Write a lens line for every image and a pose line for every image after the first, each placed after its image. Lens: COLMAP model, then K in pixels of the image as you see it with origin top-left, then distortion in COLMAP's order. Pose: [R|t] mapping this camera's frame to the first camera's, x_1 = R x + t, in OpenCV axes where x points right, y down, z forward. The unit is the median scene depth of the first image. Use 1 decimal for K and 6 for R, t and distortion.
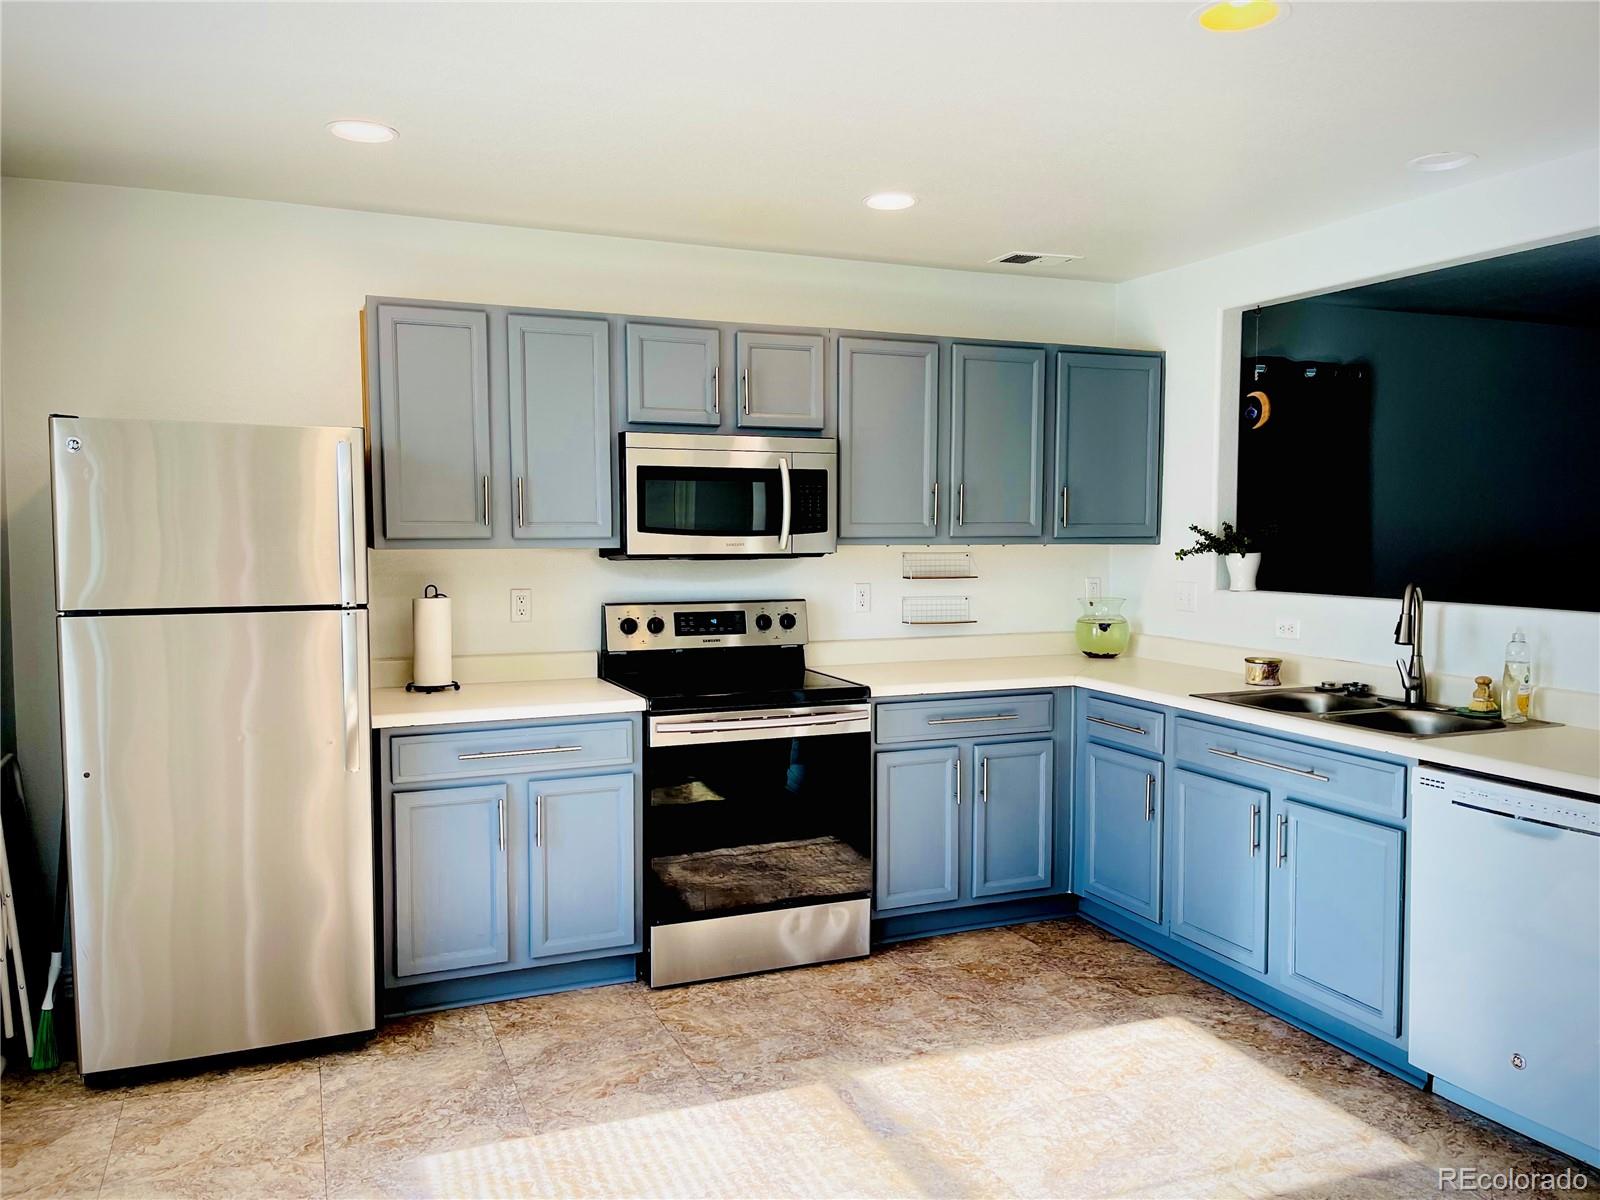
lens RADIAL K [[1200.3, 0, 807.3], [0, 1200.3, 602.6], [0, 0, 1]] dist [0.056116, -0.059906]
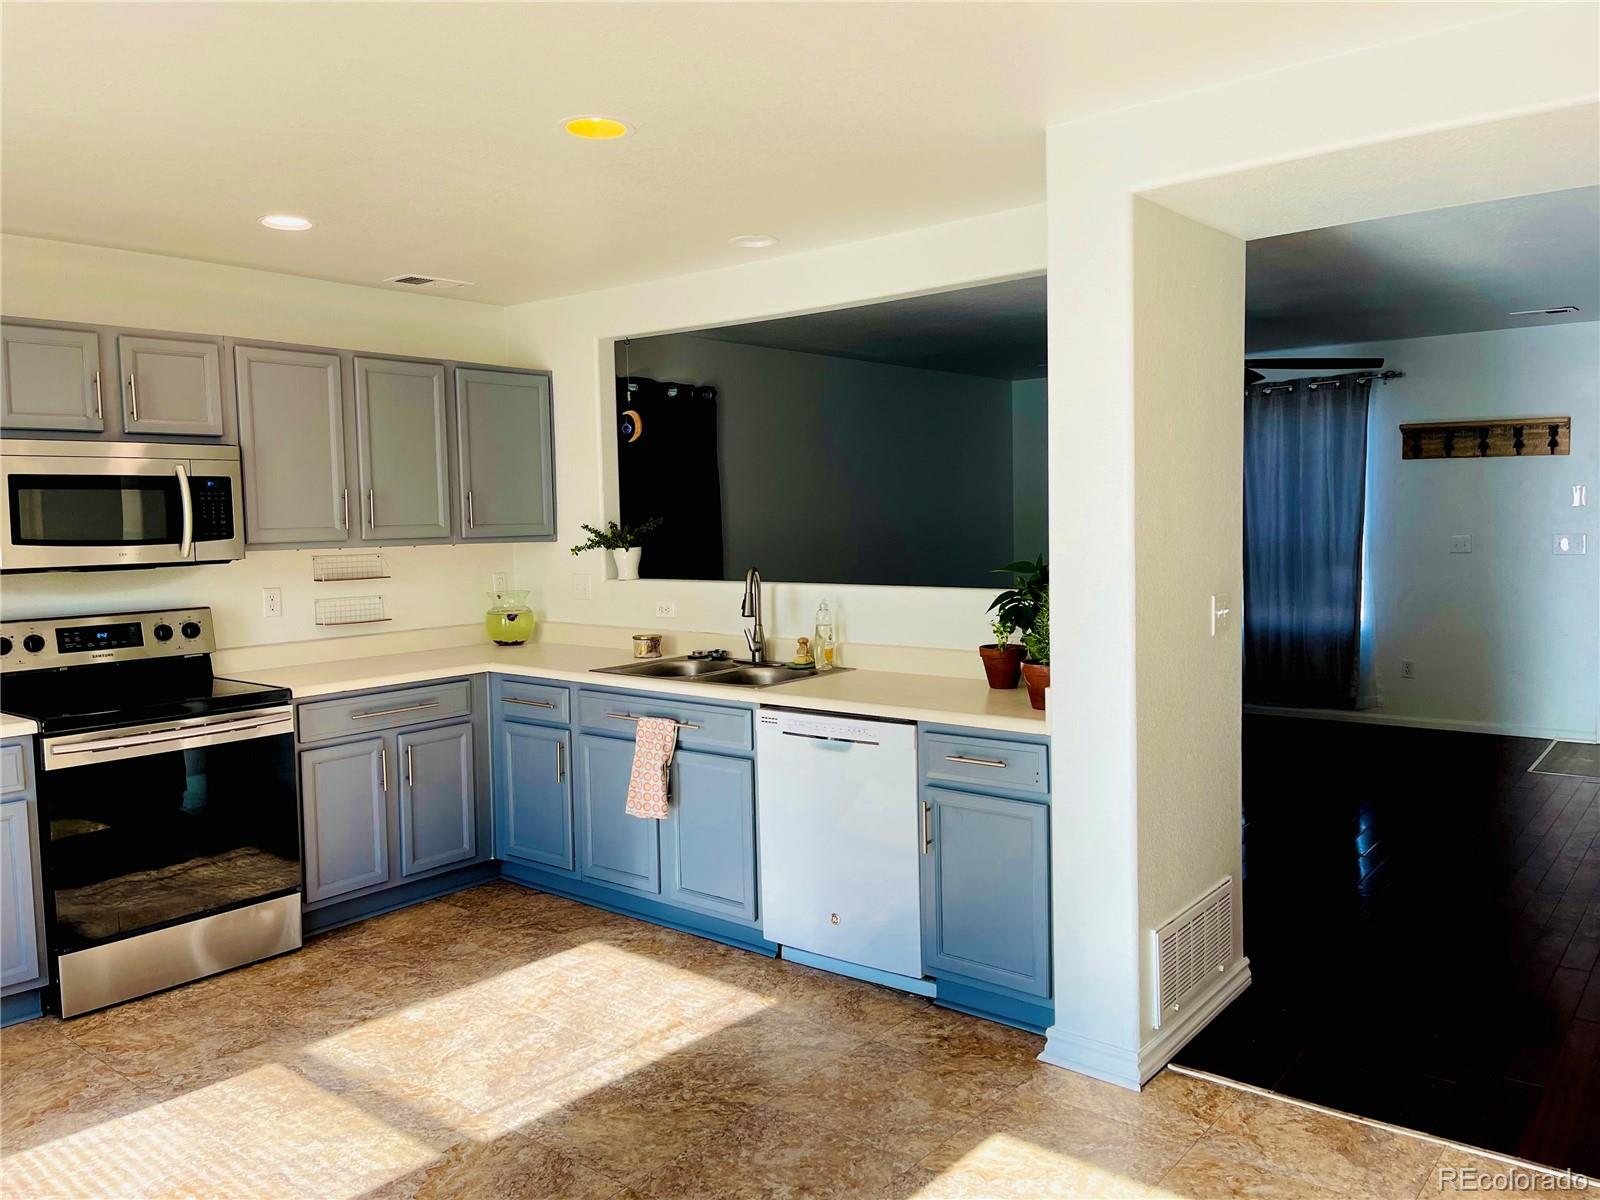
lens RADIAL K [[1200.3, 0, 796.5], [0, 1200.3, 589.8], [0, 0, 1]] dist [0.056116, -0.059906]
pose [[0.884753, -0.048207, 0.463561, -0.041927], [0.049349, 0.998735, 0.009673, -0.003000], [-0.463441, 0.014318, 0.886012, -0.126849]]
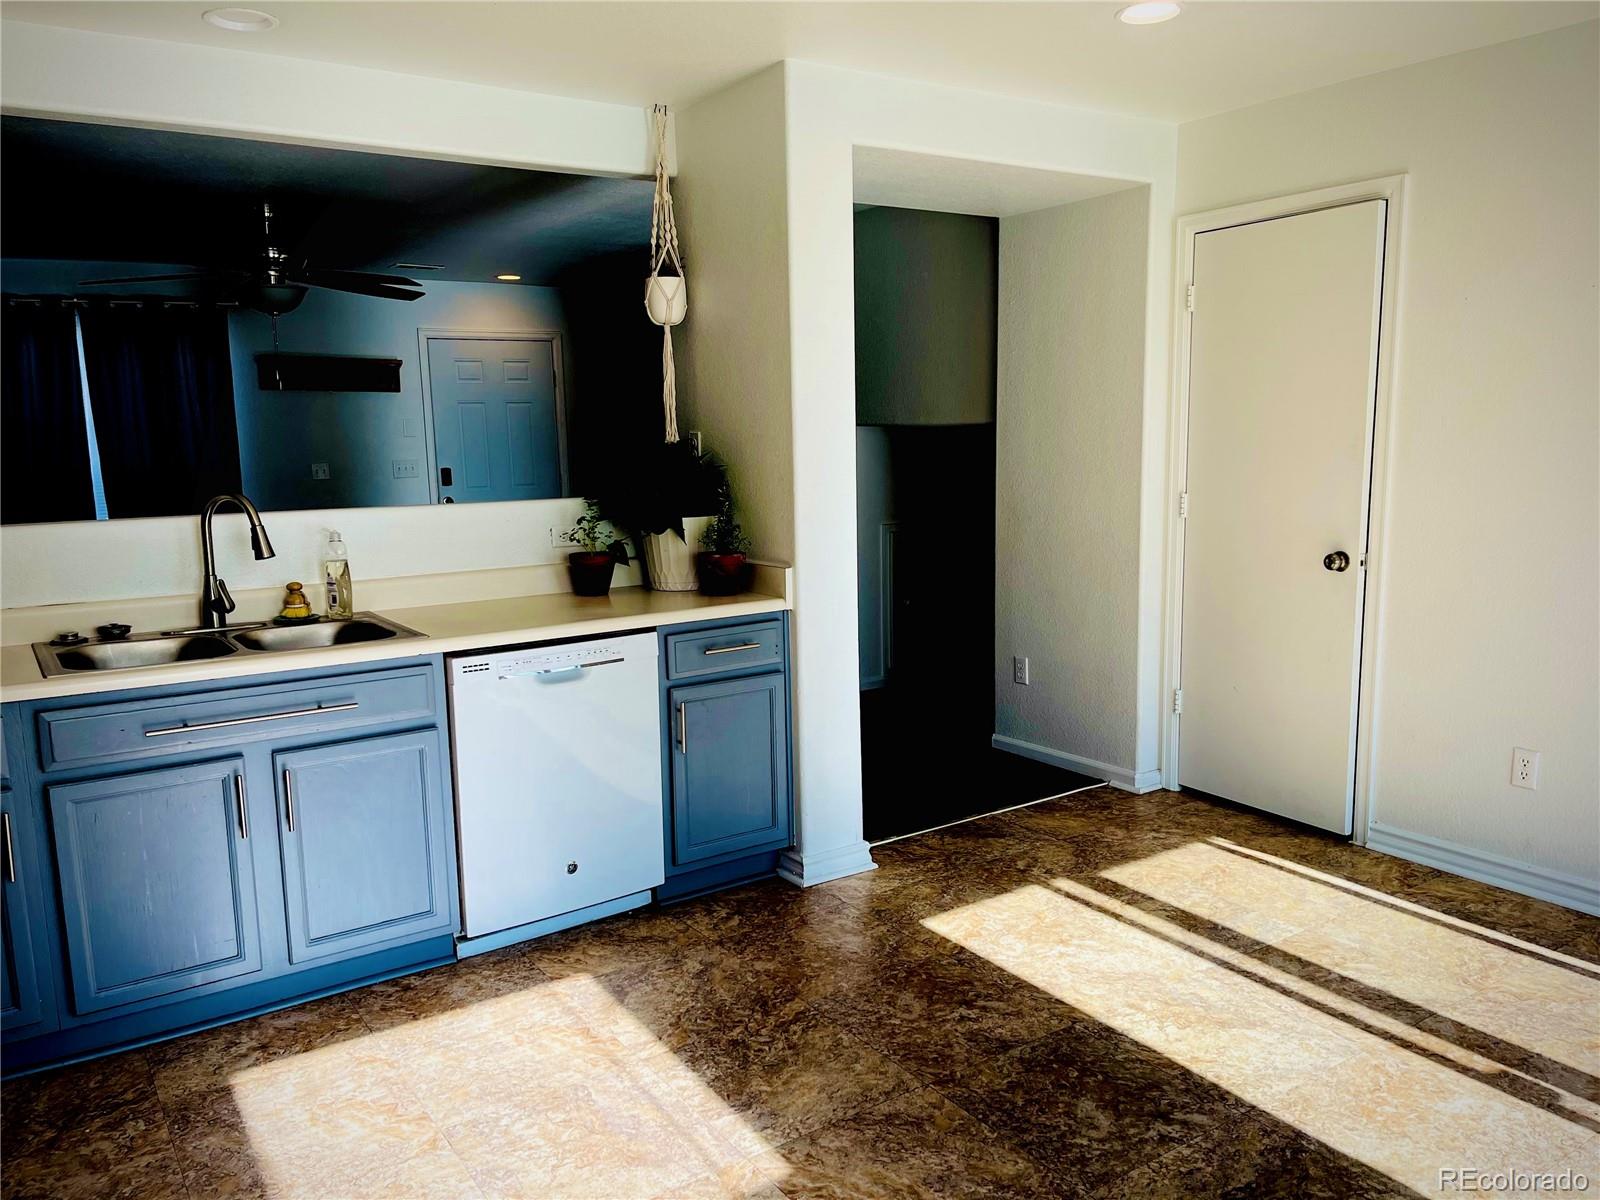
lens RADIAL K [[1200.3, 0, 804.1], [0, 1200.3, 602.9], [0, 0, 1]] dist [0.056116, -0.059906]
pose [[-0.191025, -0.138362, 0.971785, -0.426475], [0.082005, 0.984305, 0.156265, -0.037585], [-0.978154, 0.109542, -0.176680, 0.685179]]
